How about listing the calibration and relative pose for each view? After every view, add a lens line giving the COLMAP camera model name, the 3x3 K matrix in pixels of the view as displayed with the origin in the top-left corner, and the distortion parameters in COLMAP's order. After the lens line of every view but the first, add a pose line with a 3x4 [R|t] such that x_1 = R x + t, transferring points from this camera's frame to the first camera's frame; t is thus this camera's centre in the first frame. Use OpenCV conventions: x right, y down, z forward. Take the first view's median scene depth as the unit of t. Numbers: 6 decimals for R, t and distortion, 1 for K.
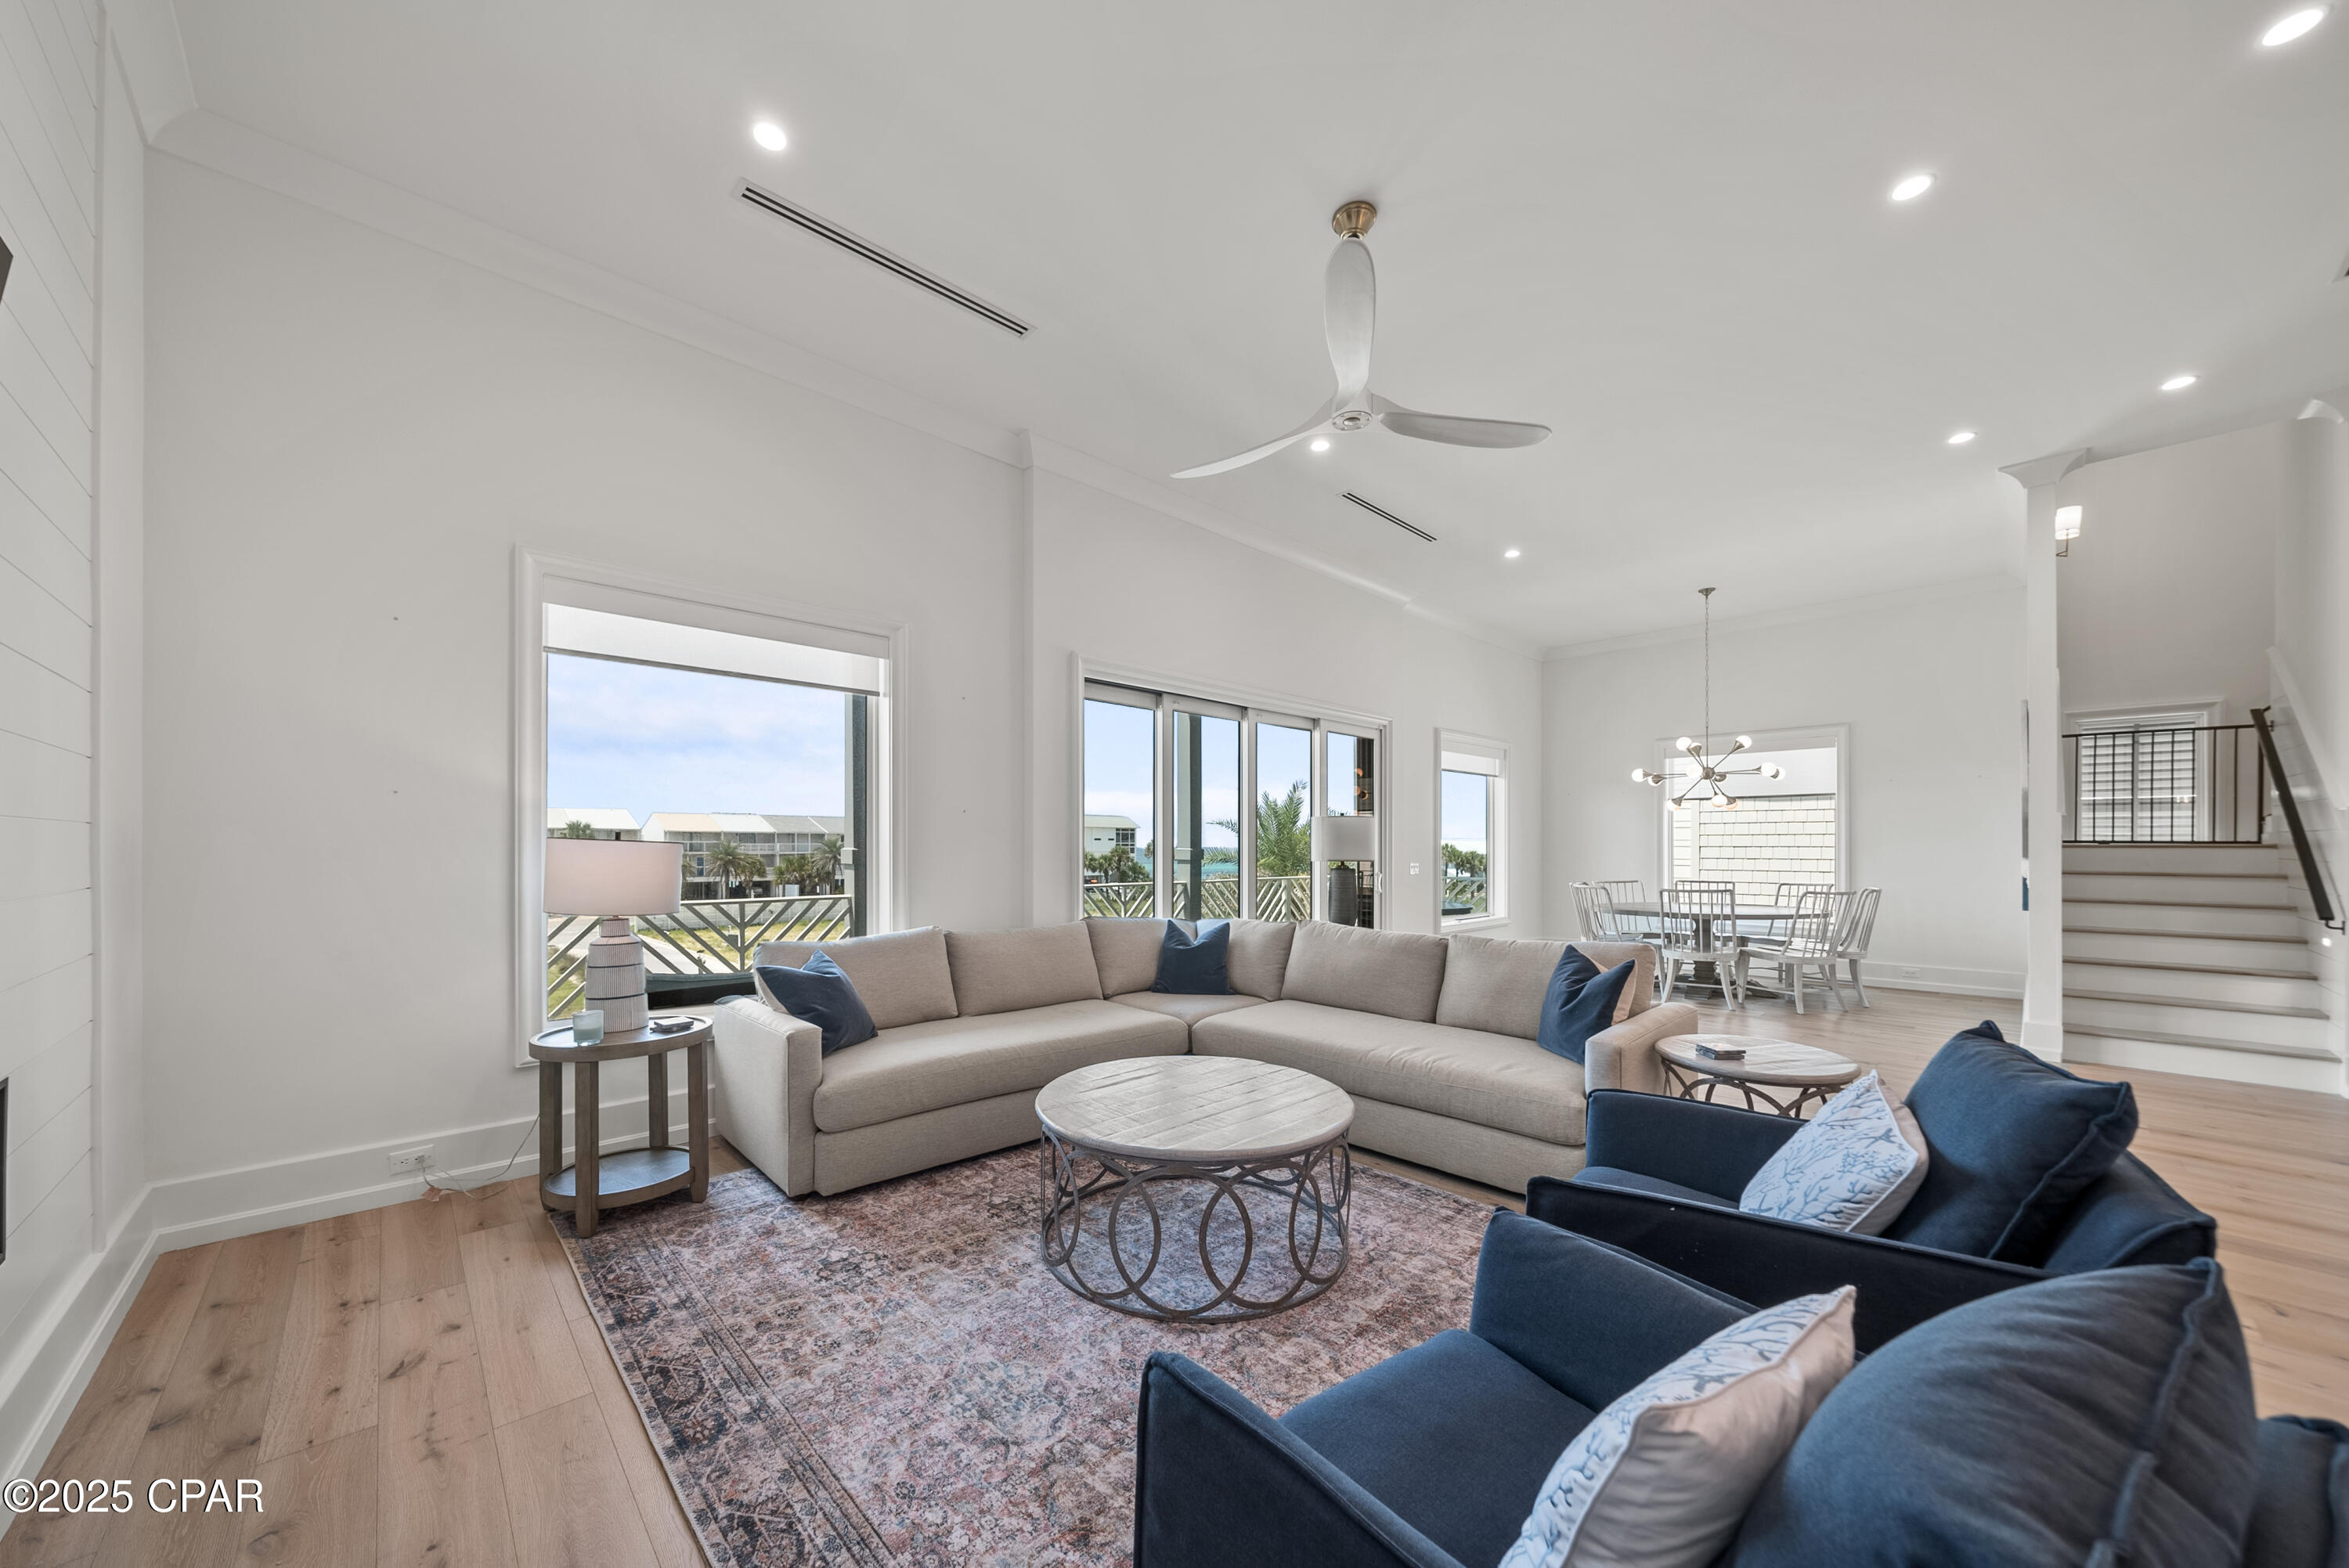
lens RADIAL K [[831.3, 0, 1145.9], [0, 831.3, 845.8], [0, 0, 1]] dist [-0.000646, -0.000072]
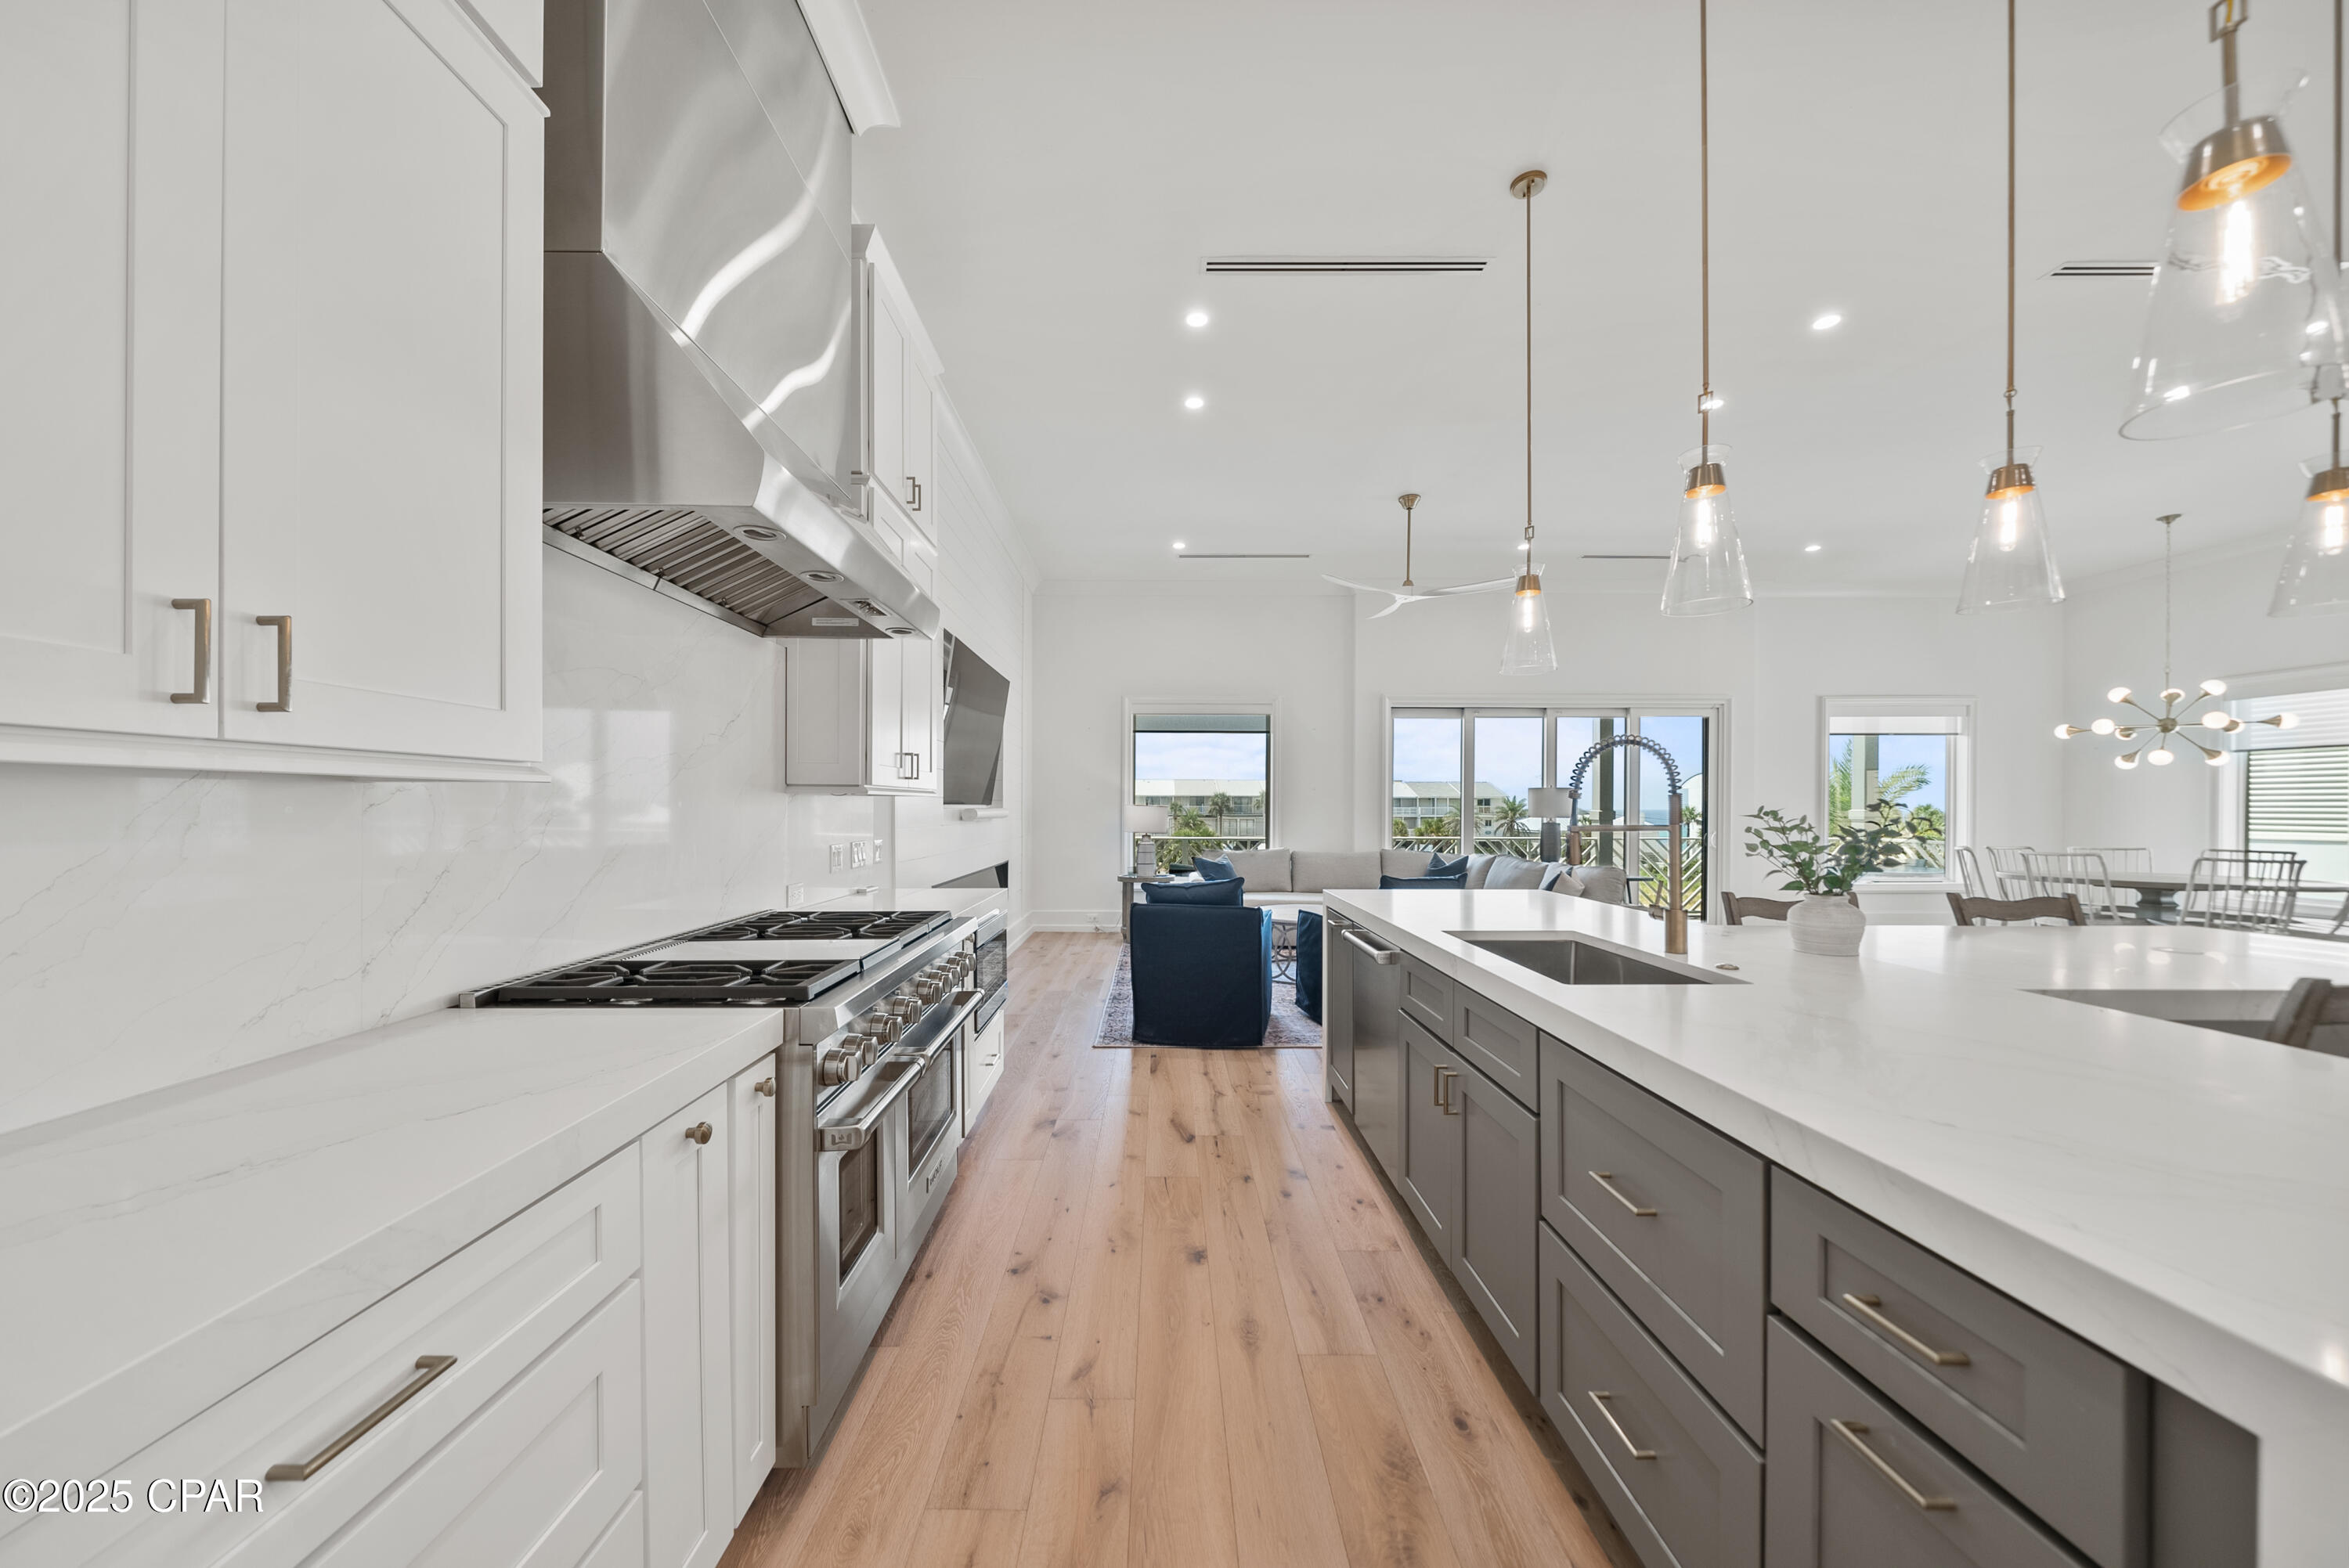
lens RADIAL K [[807.7, 0, 1163.5], [0, 807.7, 811.5], [0, 0, 1]] dist [-0.003669, -0.000352]
pose [[0.741021, 0.002290, -0.671478, 0.274006], [-0.000708, 0.999996, 0.002628, 0.002091], [0.671482, -0.001472, 0.741020, -0.209188]]
